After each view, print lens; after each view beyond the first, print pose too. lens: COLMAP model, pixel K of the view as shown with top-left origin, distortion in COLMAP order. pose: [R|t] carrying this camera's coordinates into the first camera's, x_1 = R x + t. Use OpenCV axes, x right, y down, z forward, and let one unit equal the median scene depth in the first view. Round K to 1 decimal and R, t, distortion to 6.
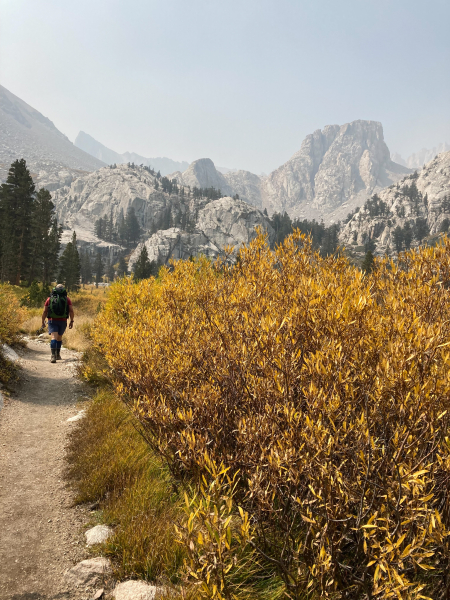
lens RADIAL K [[490.6, 0, 232.2], [0, 490.6, 303.0], [0, 0, 1]] dist [0.055078, -0.065301]
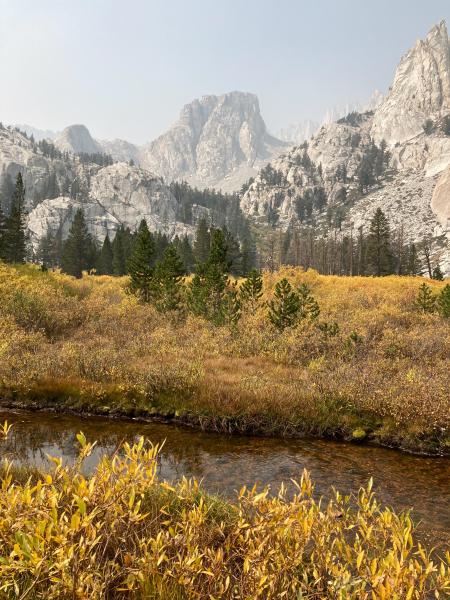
lens RADIAL K [[487.2, 0, 226.9], [0, 487.2, 307.7], [0, 0, 1]] dist [0.048230, -0.048651]
pose [[0.971188, -0.057210, 0.231346, -0.039820], [0.043269, 0.996954, 0.064894, -0.000045], [-0.234354, -0.053015, 0.970705, 0.059328]]
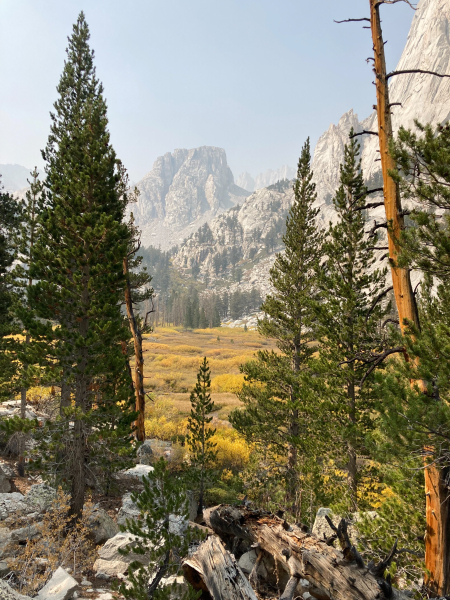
lens RADIAL K [[487.2, 0, 226.9], [0, 487.2, 307.7], [0, 0, 1]] dist [0.048230, -0.048651]
pose [[0.965708, -0.027244, 0.258199, 0.034634], [0.029327, 0.999561, -0.004217, -0.011069], [-0.257970, 0.011645, 0.966083, -0.164450]]
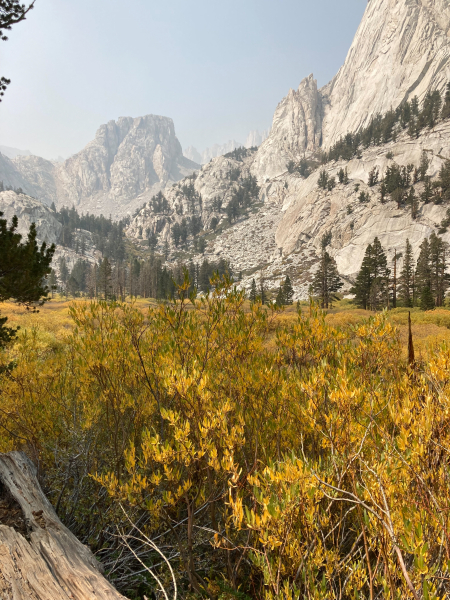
lens RADIAL K [[487.2, 0, 226.9], [0, 487.2, 307.7], [0, 0, 1]] dist [0.048230, -0.048651]
pose [[0.930401, -0.051356, 0.362927, 0.022883], [0.038433, 0.998347, 0.042744, -0.003118], [-0.364522, -0.025821, 0.930837, -0.085987]]
